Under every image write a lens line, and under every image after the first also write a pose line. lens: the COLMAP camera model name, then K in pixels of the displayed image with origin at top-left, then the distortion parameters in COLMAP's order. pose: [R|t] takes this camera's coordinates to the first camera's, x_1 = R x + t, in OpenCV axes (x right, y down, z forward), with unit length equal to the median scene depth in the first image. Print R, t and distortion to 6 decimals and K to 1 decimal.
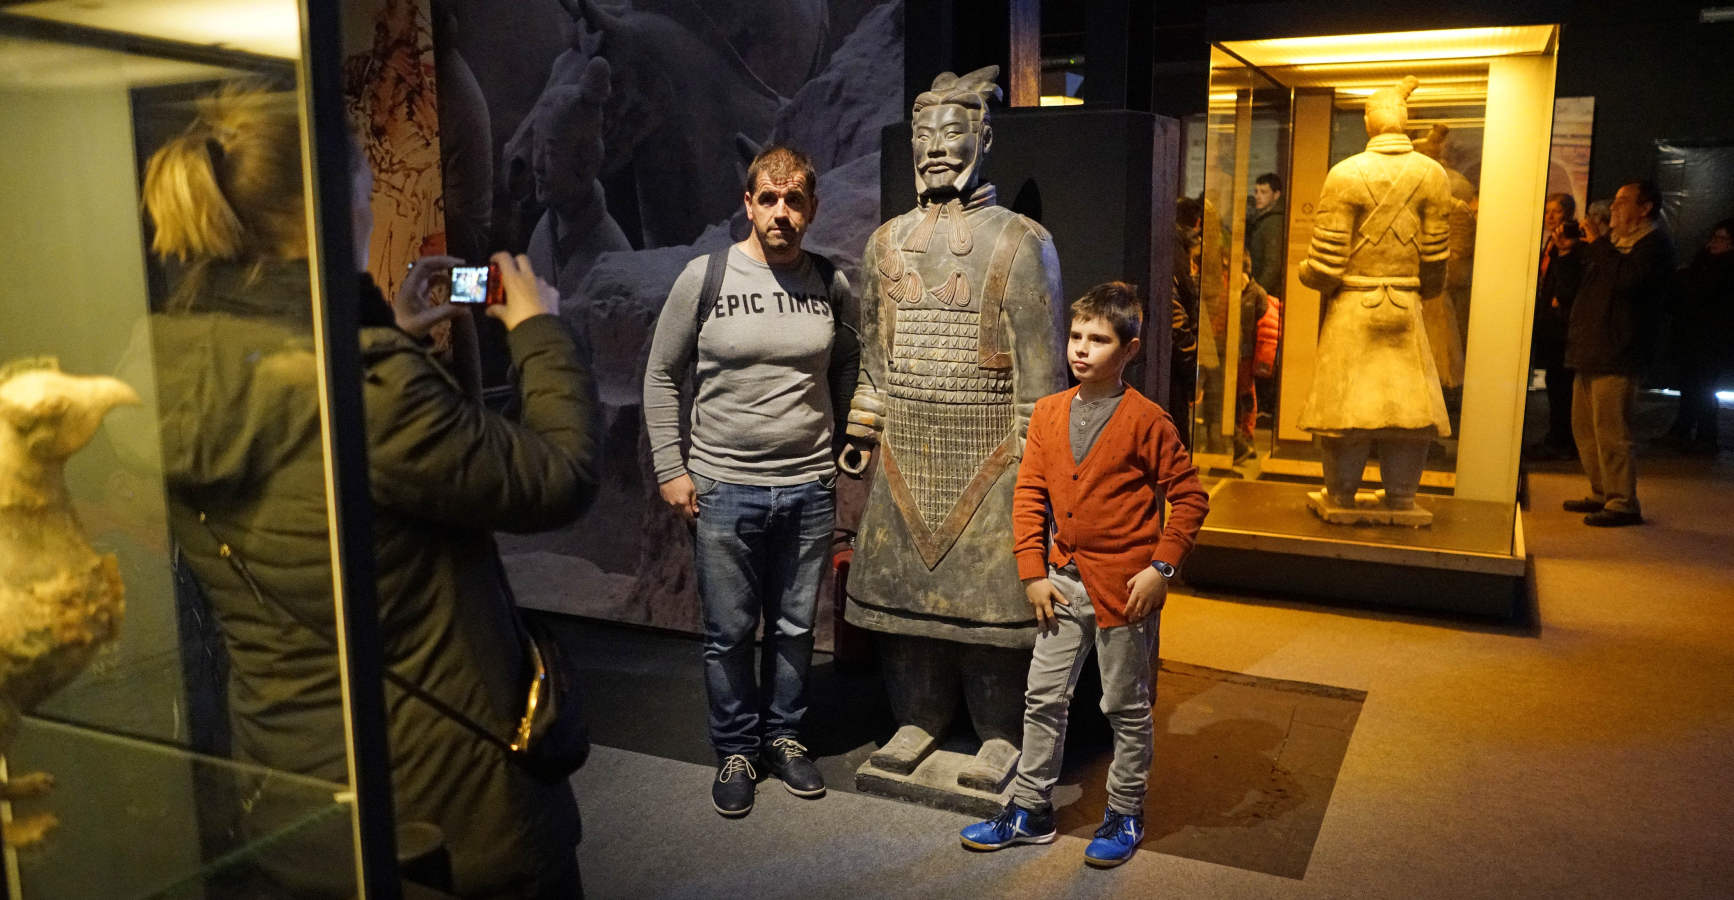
lens RADIAL K [[1369.7, 0, 877.7], [0, 1369.7, 480.5], [0, 0, 1]] dist [-0.038103, 0.004343]
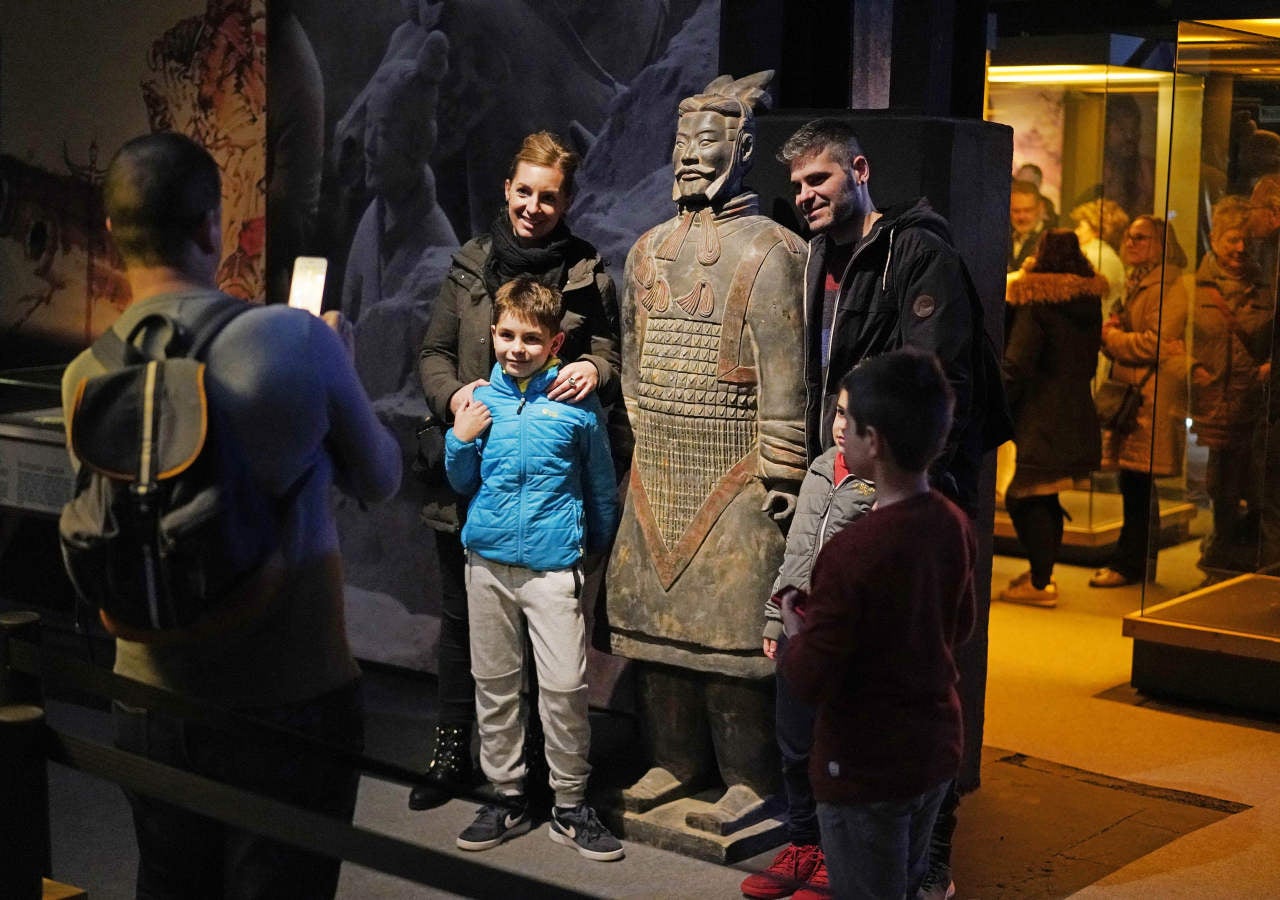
lens RADIAL K [[2189.3, 0, 639.9], [0, 2189.3, 449.7], [0, 0, 1]] dist [-0.042513, 0.000000]
pose [[0.978424, 0.056736, -0.198665, 0.247913], [-0.071566, 0.995096, -0.068274, 0.056973], [0.193818, 0.081019, 0.977686, -0.390831]]
